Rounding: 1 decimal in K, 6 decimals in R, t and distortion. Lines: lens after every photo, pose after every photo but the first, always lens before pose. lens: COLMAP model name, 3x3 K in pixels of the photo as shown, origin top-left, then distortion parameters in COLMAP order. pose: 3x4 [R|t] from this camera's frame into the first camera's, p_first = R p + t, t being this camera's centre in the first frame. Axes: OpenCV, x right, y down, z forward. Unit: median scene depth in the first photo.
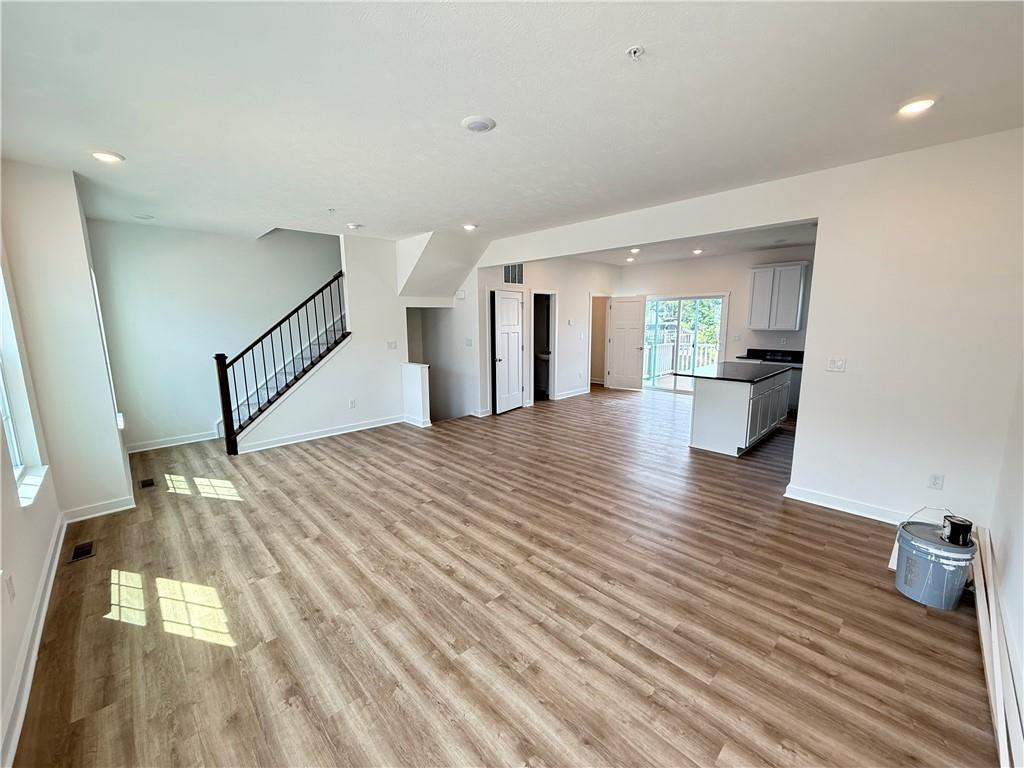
lens RADIAL K [[408.3, 0, 514.1], [0, 408.3, 384.8], [0, 0, 1]] dist [0.000421, -0.000123]
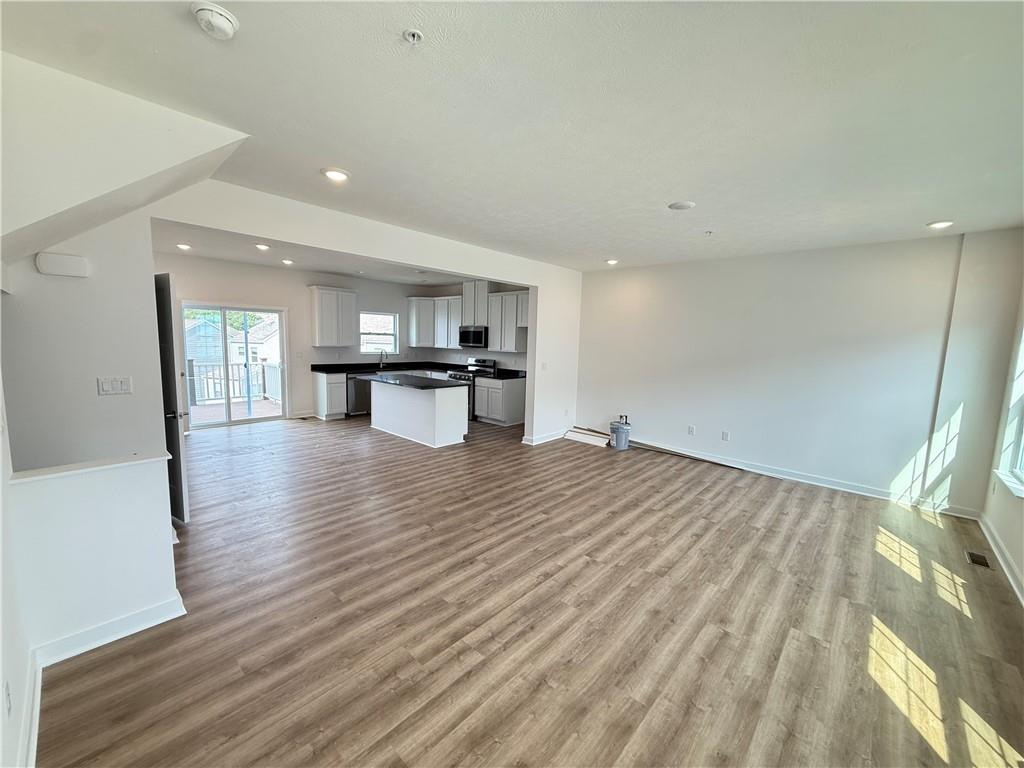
lens RADIAL K [[406.7, 0, 507.8], [0, 406.7, 384.2], [0, 0, 1]] dist [-0.000382, -0.000074]
pose [[-0.051676, -0.105674, 0.993057, -1.136602], [0.132865, 0.984819, 0.111711, -0.208463], [-0.989786, 0.137715, -0.036851, 1.309592]]
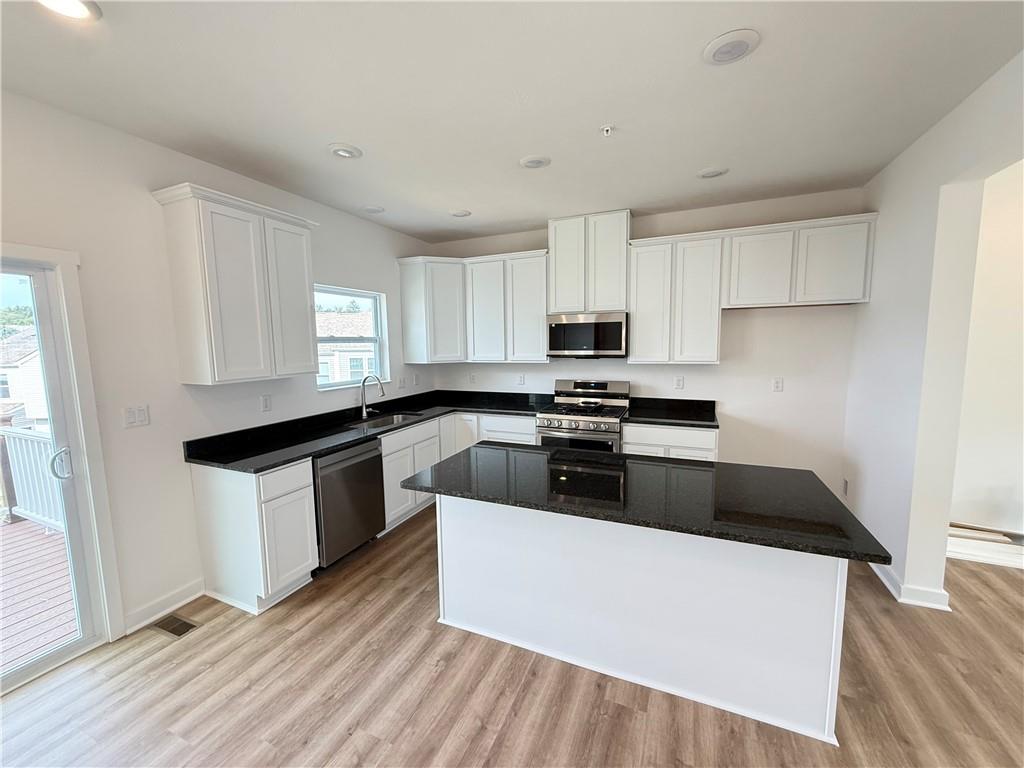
lens RADIAL K [[408.3, 0, 514.1], [0, 408.3, 384.8], [0, 0, 1]] dist [0.000421, -0.000123]
pose [[-0.377829, -0.078882, 0.922509, -0.957153], [0.170177, 0.973473, 0.152939, -0.222042], [-0.910101, 0.214775, -0.354383, 1.395571]]
